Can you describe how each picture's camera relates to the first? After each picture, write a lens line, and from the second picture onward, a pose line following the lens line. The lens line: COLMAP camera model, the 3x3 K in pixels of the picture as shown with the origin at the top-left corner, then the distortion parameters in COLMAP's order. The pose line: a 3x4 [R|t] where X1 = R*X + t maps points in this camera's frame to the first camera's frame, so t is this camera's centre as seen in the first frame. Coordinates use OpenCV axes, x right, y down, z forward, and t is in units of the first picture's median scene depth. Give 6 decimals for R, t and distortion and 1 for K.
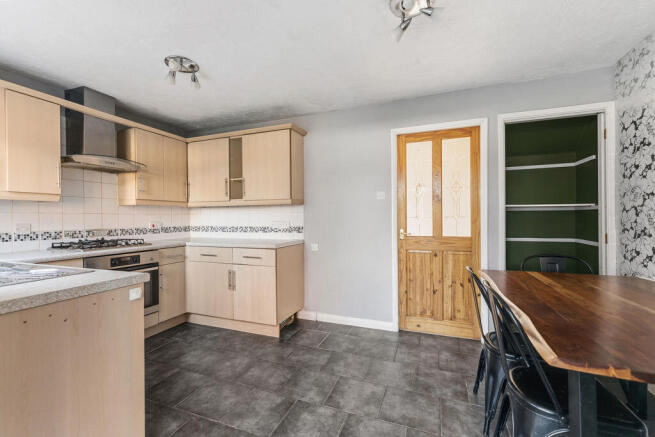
lens RADIAL K [[282.0, 0, 330.6], [0, 282.0, 218.4], [0, 0, 1]] dist [0.002882, 0.000264]
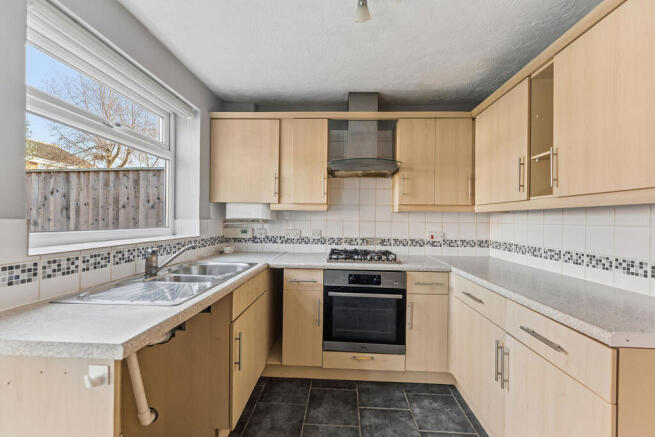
lens RADIAL K [[264.2, 0, 327.3], [0, 264.2, 219.1], [0, 0, 1]] dist [-0.004484, -0.000198]
pose [[0.314930, 0.010969, -0.949051, -0.018600], [-0.017145, 0.999836, 0.005866, -0.025236], [0.948960, 0.014424, 0.315067, 0.529369]]
